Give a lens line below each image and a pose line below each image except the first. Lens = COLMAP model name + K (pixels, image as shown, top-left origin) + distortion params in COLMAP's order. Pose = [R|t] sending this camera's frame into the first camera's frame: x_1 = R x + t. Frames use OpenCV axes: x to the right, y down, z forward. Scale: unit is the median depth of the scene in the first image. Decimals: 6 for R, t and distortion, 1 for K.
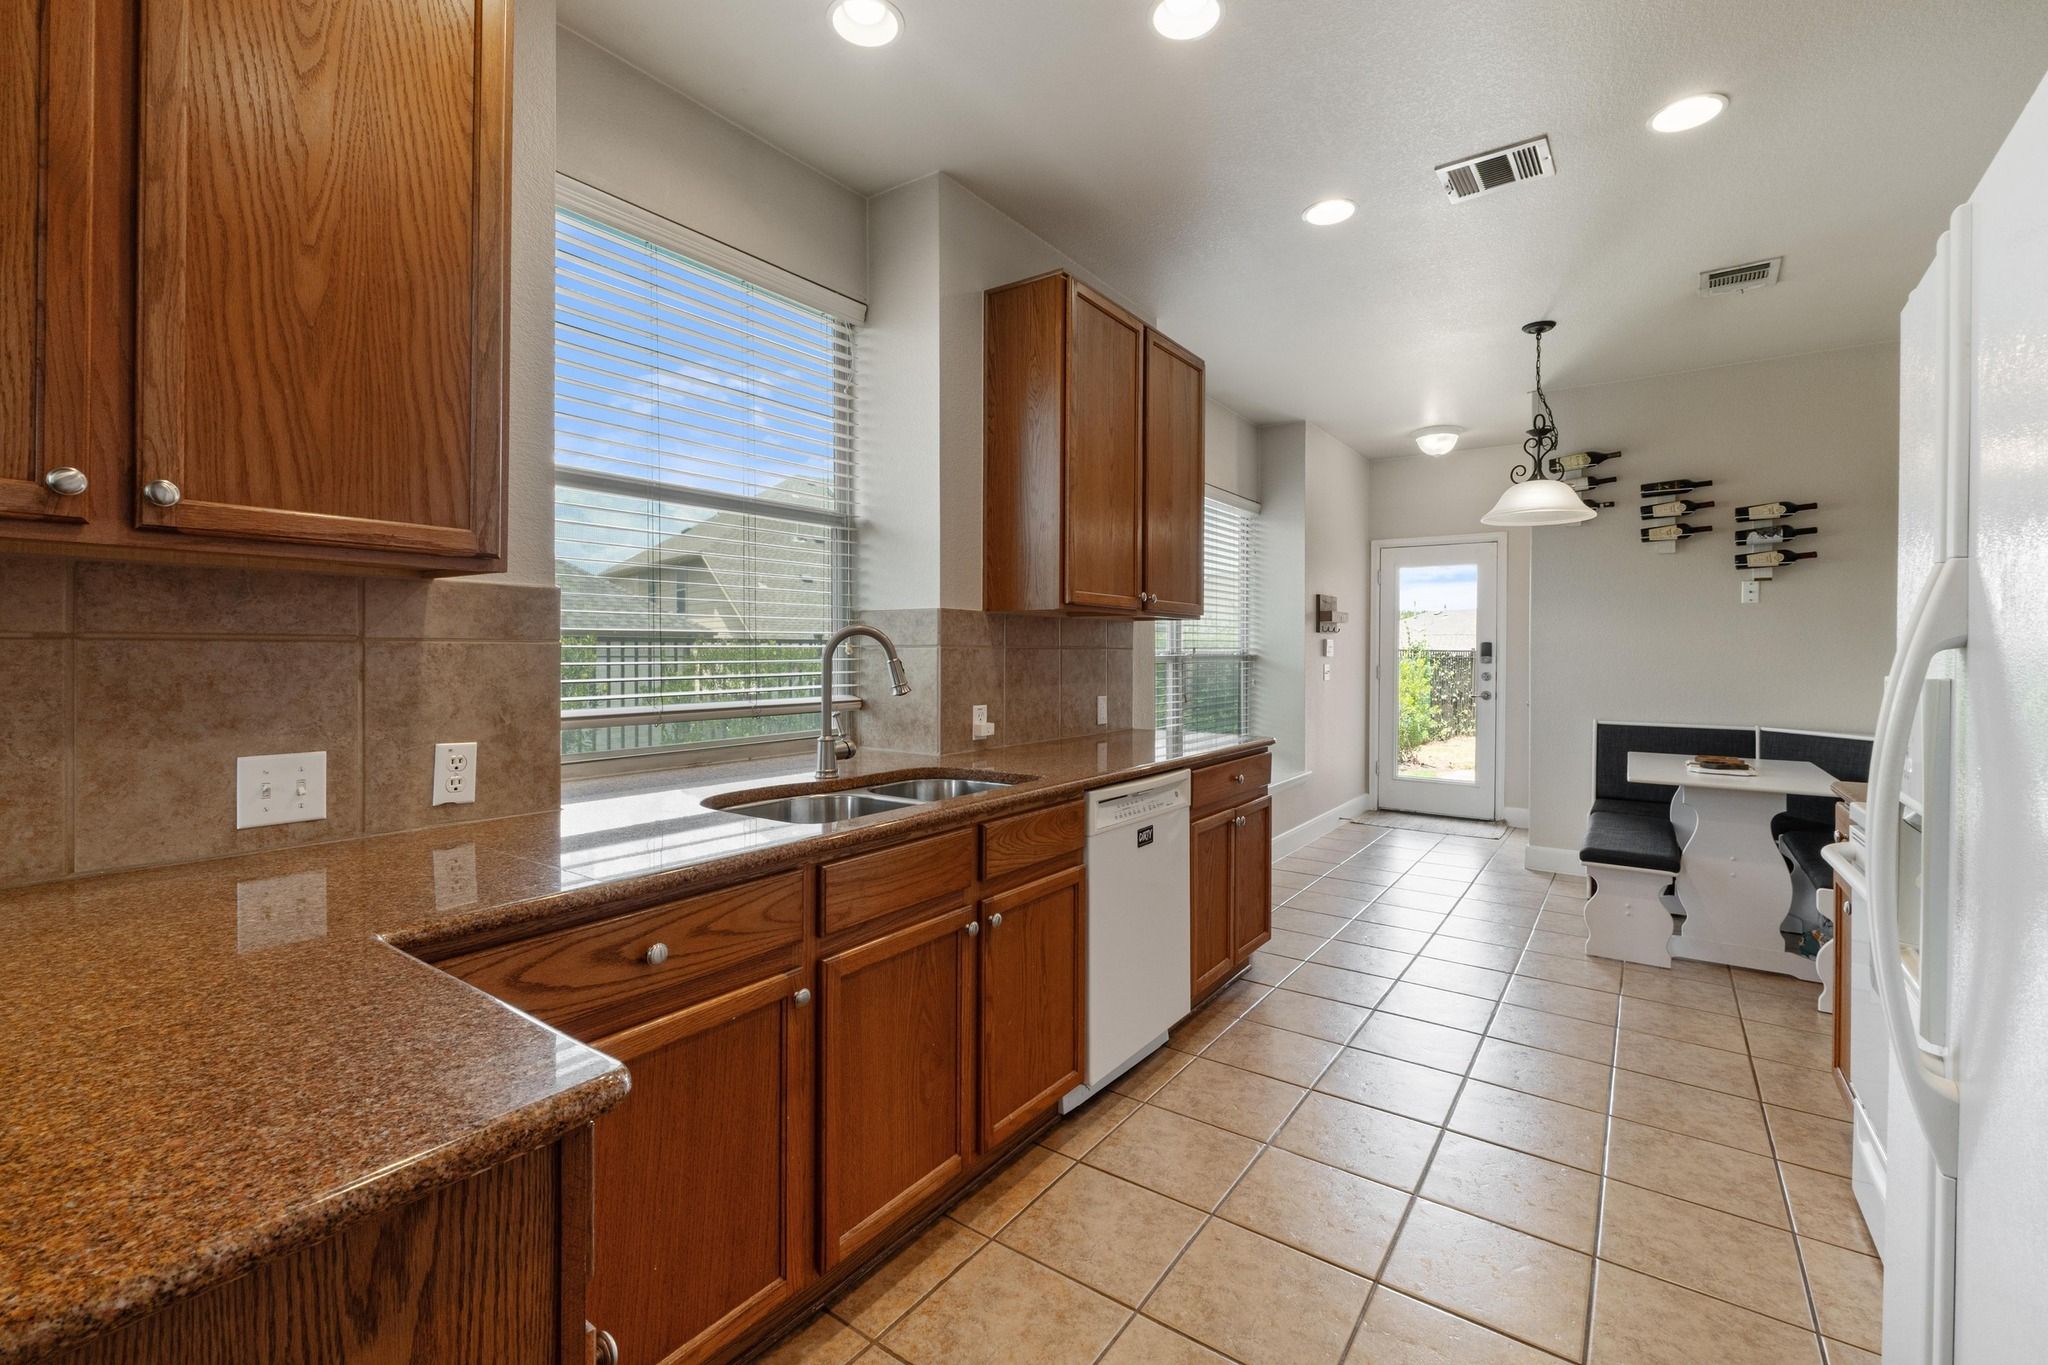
lens RADIAL K [[869.2, 0, 1015.6], [0, 869.2, 647.9], [0, 0, 1]] dist [-0.004198, -0.000157]
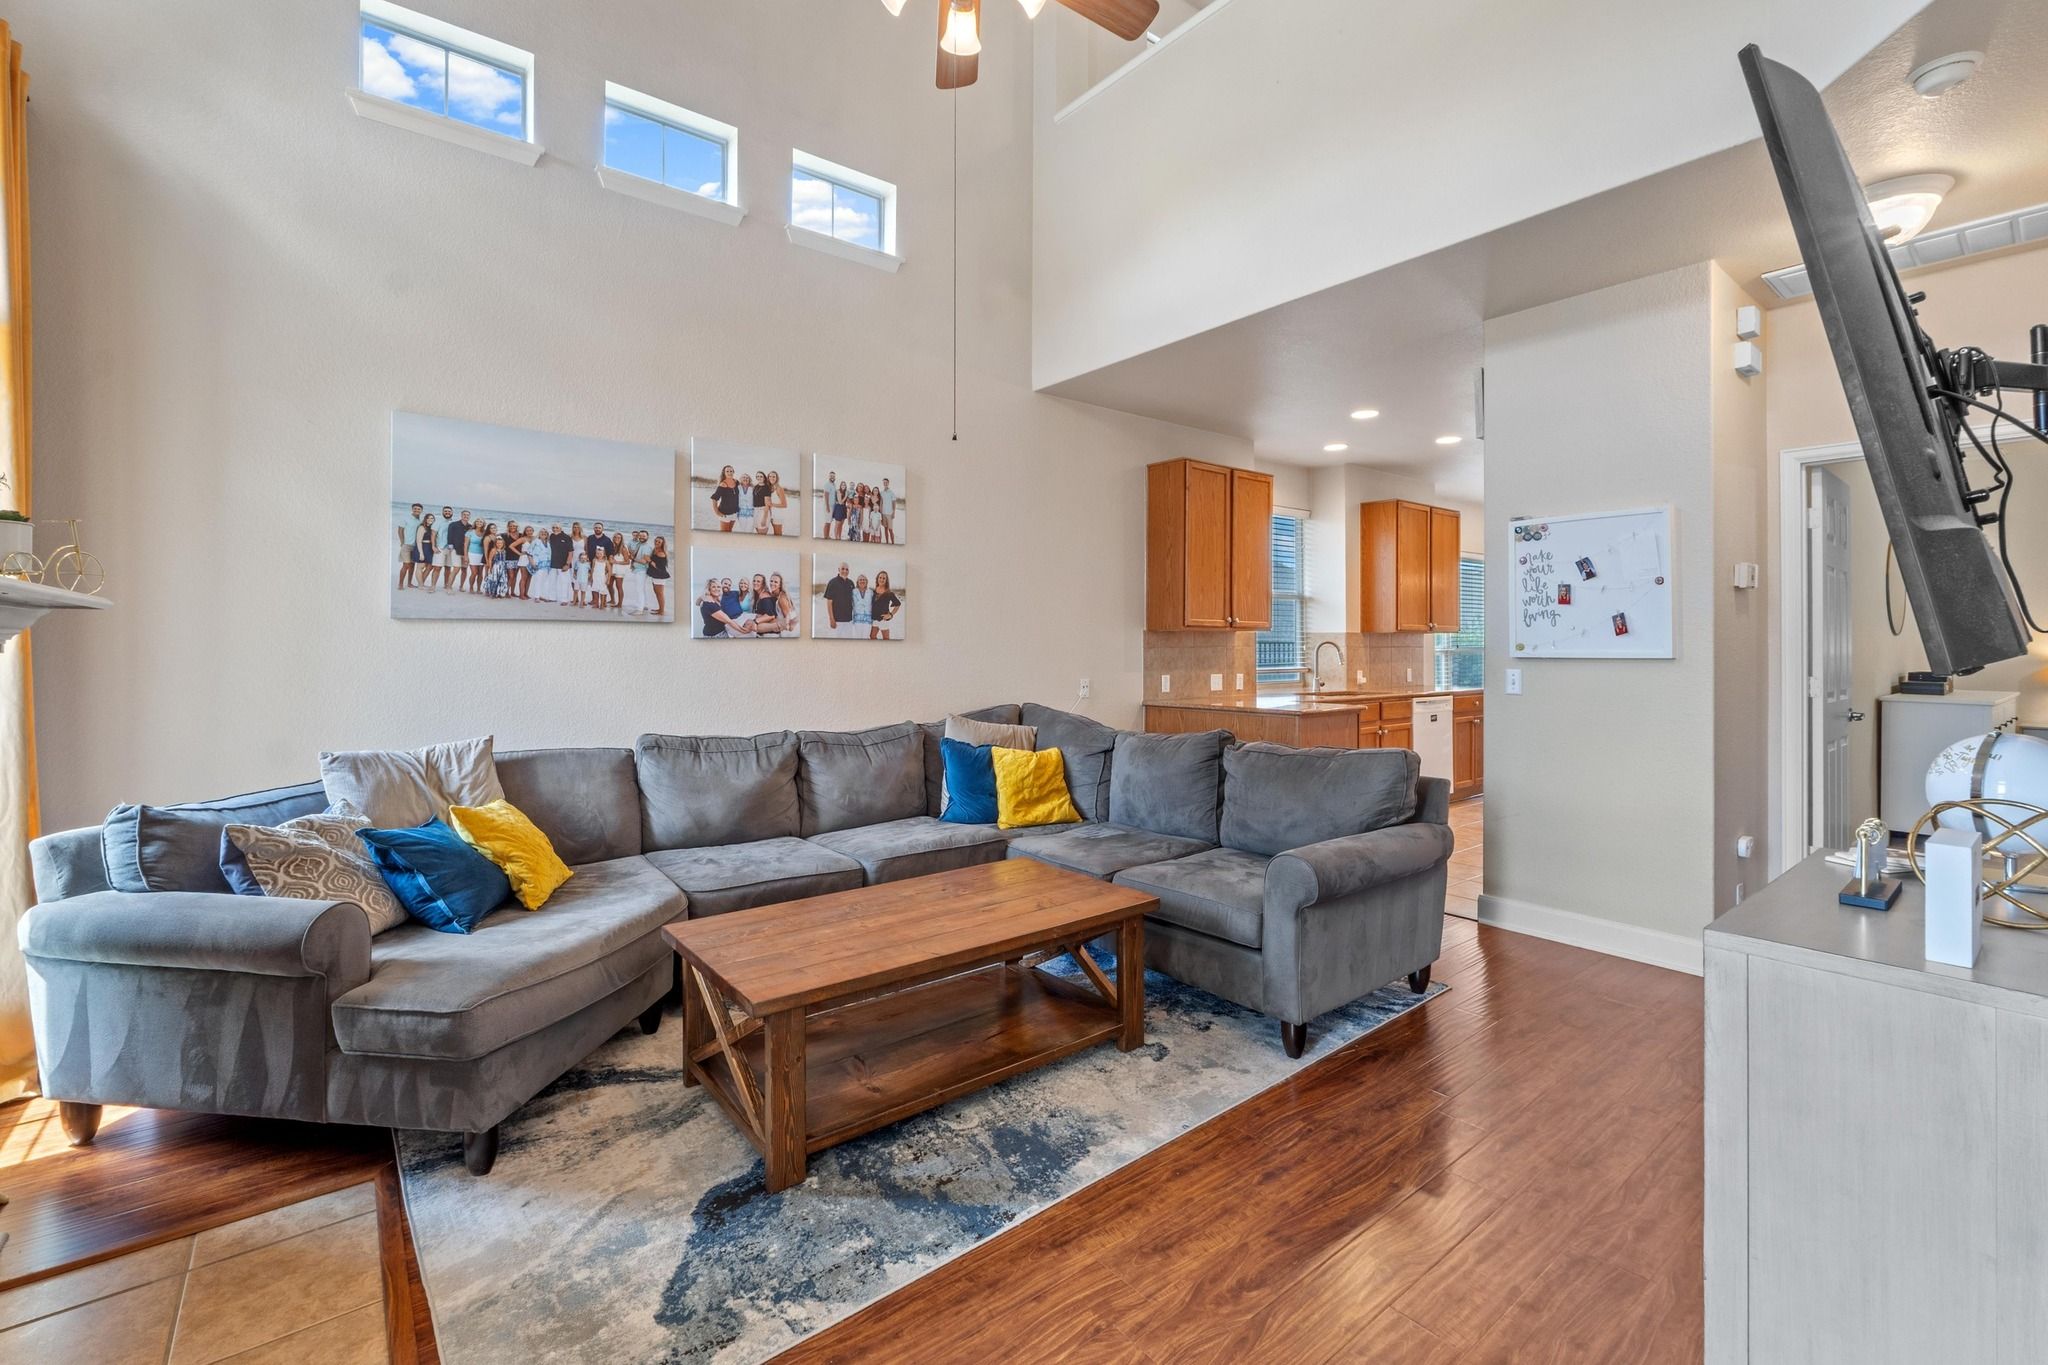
lens RADIAL K [[876.2, 0, 1017.4], [0, 876.2, 640.0], [0, 0, 1]] dist [-0.001807, -0.000189]
pose [[0.962180, -0.007091, -0.272322, -0.314384], [0.006148, 0.999972, -0.004315, -0.017403], [0.272345, 0.002478, 0.962196, -1.750432]]
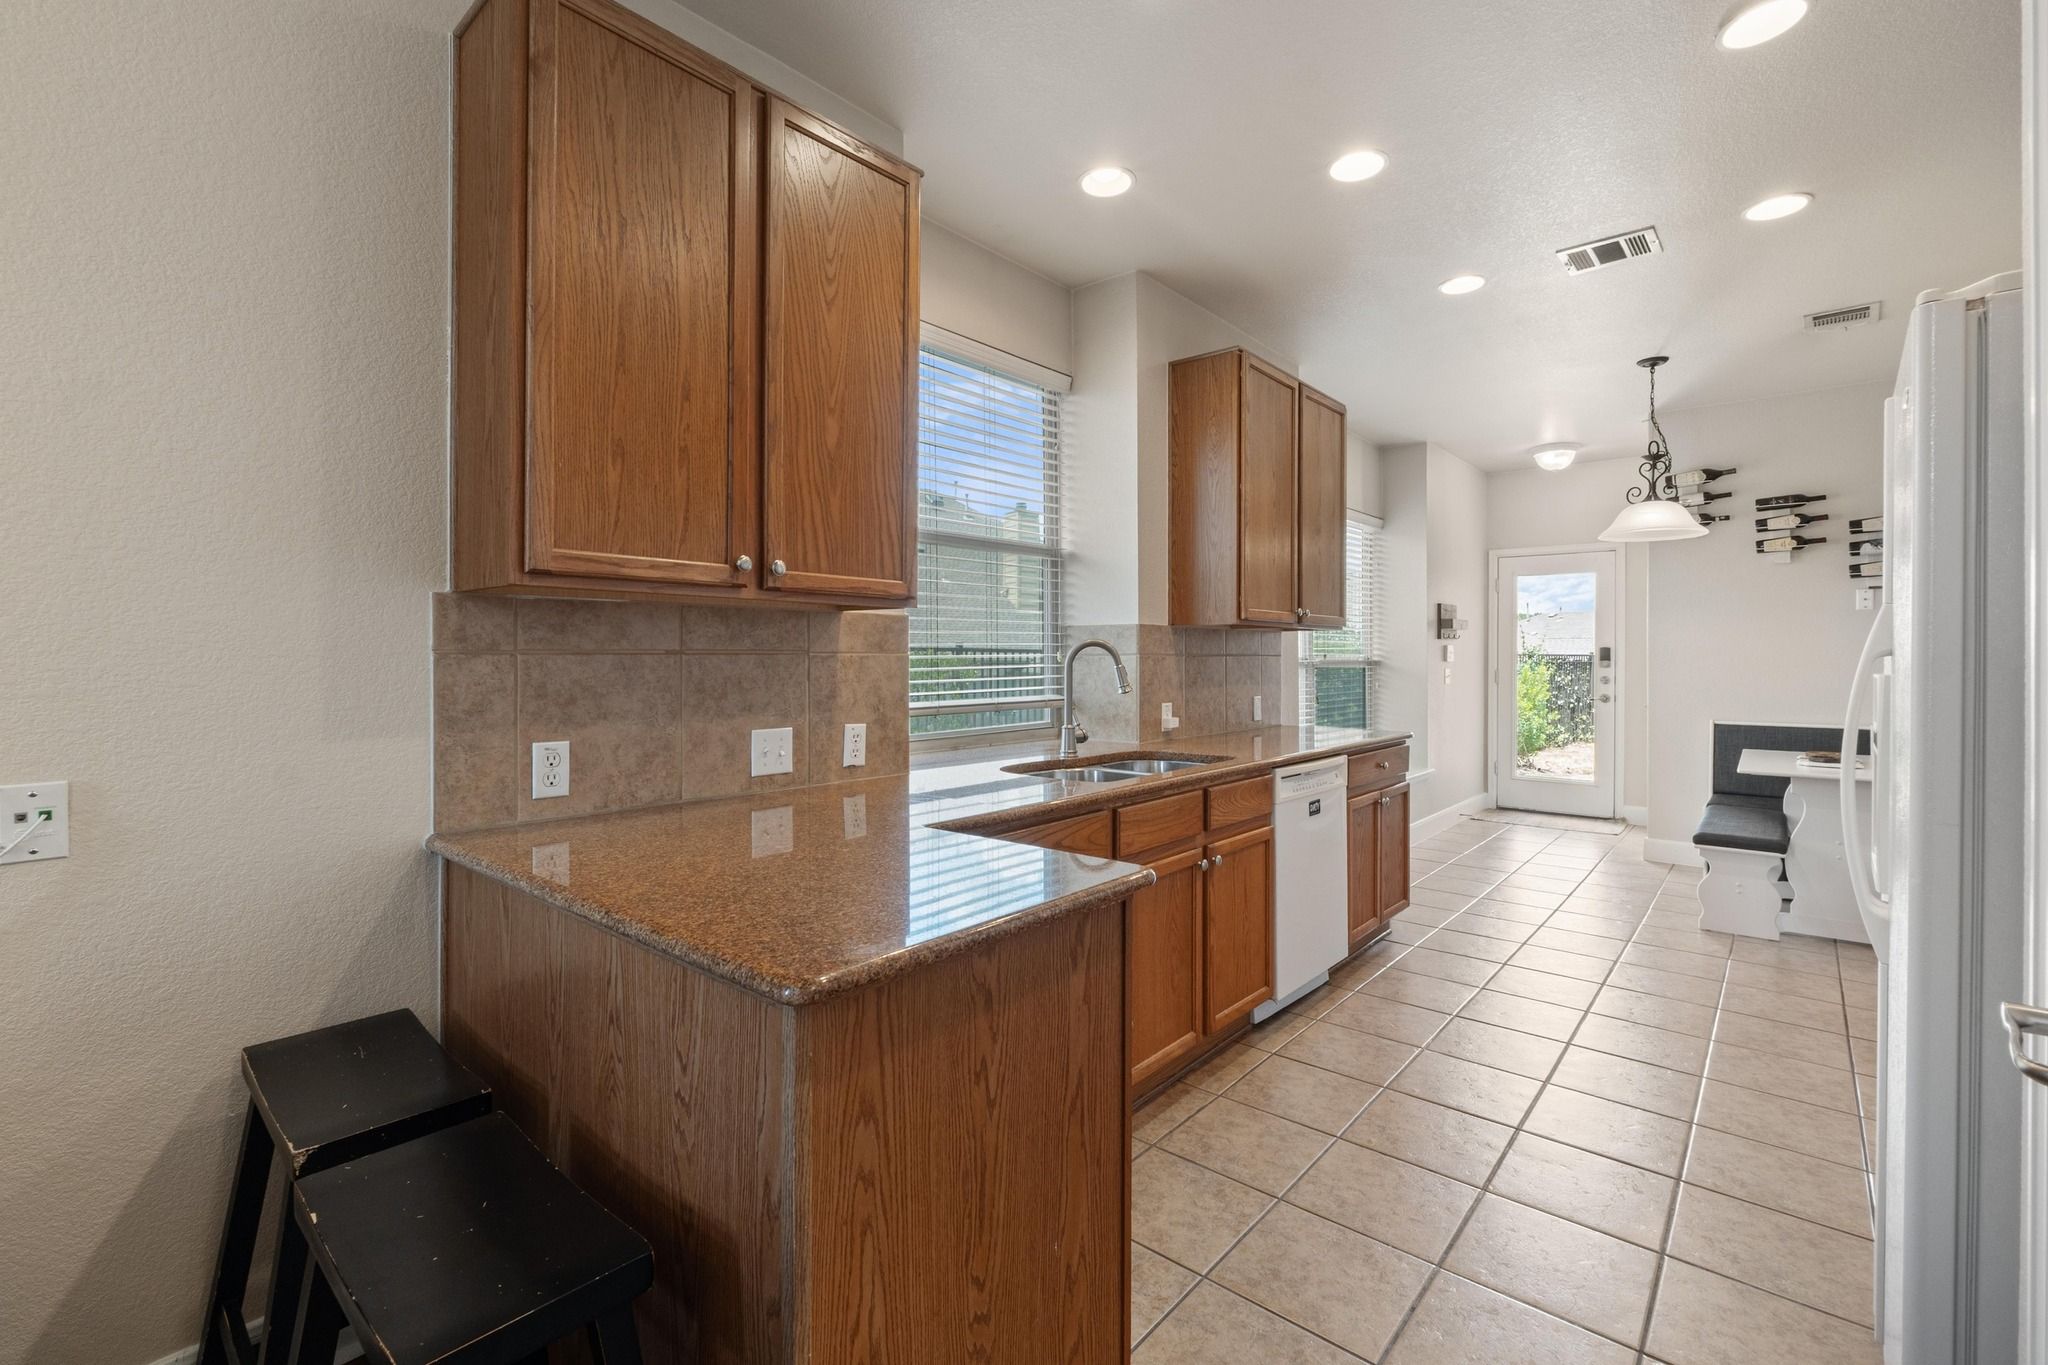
lens RADIAL K [[884.5, 0, 1028.6], [0, 884.5, 654.3], [0, 0, 1]] dist [-0.003334, -0.000575]
pose [[0.996577, -0.004897, -0.082529, -0.137716], [0.004895, 0.999988, -0.000229, -0.002874], [0.082529, -0.000176, 0.996589, -0.261421]]
